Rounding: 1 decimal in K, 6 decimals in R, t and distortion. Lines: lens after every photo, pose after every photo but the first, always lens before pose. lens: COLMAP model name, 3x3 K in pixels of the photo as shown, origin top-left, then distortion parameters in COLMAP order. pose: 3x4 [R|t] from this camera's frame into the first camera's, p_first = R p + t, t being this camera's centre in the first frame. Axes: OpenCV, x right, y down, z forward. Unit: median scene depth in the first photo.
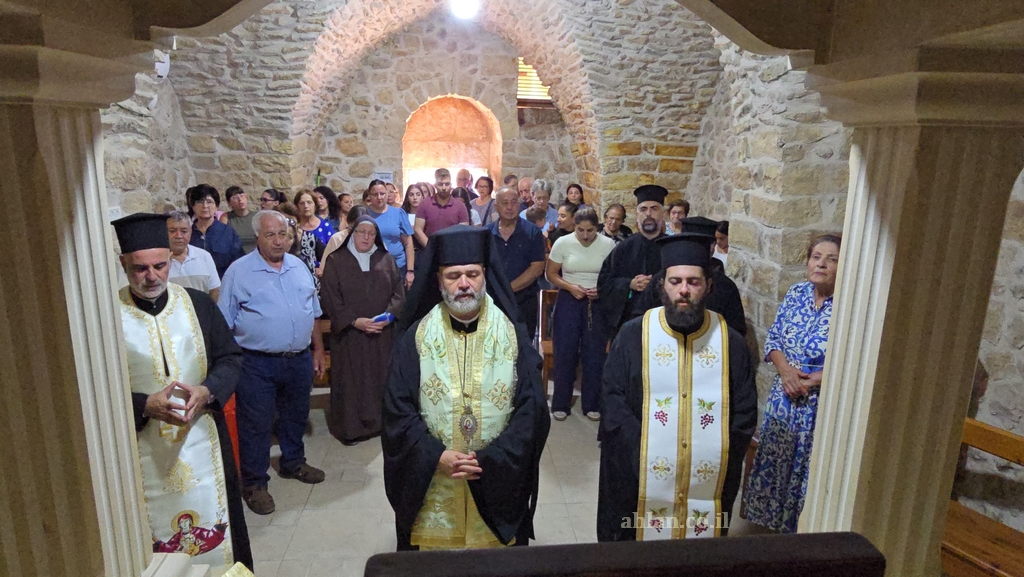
lens RADIAL K [[642.7, 0, 508.0], [0, 642.7, 296.6], [0, 0, 1]] dist [0.002264, -0.002046]
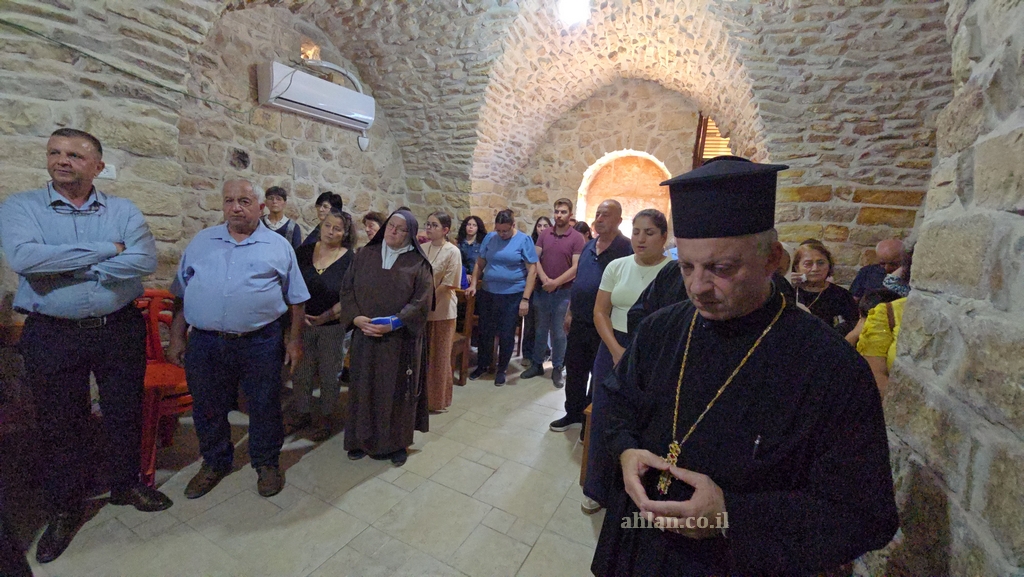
lens RADIAL K [[416.5, 0, 509.0], [0, 416.5, 289.4], [0, 0, 1]] dist [0.009106, -0.007764]
pose [[0.847559, 0.121572, -0.516588, 0.160596], [-0.175195, 0.982933, -0.056119, -0.007663], [0.500949, 0.138067, 0.854393, 0.381659]]
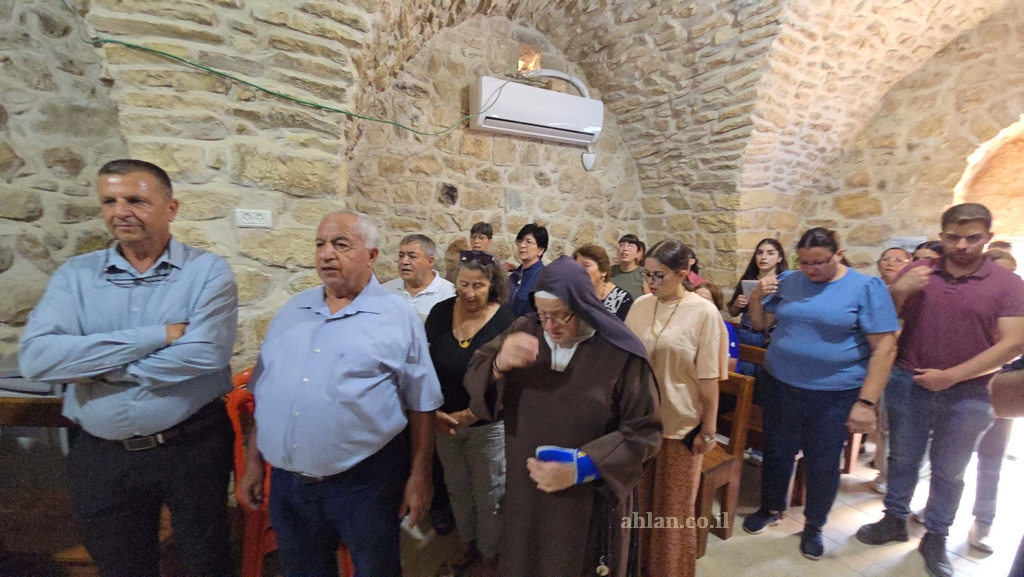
lens RADIAL K [[415.2, 0, 512.0], [0, 415.2, 288.5], [0, 0, 1]] dist [0.015504, -0.008088]
pose [[0.441258, 0.095401, -0.892295, 0.026619], [-0.222638, 0.974883, -0.005868, -0.053522], [0.869323, 0.201248, 0.451416, 0.522359]]
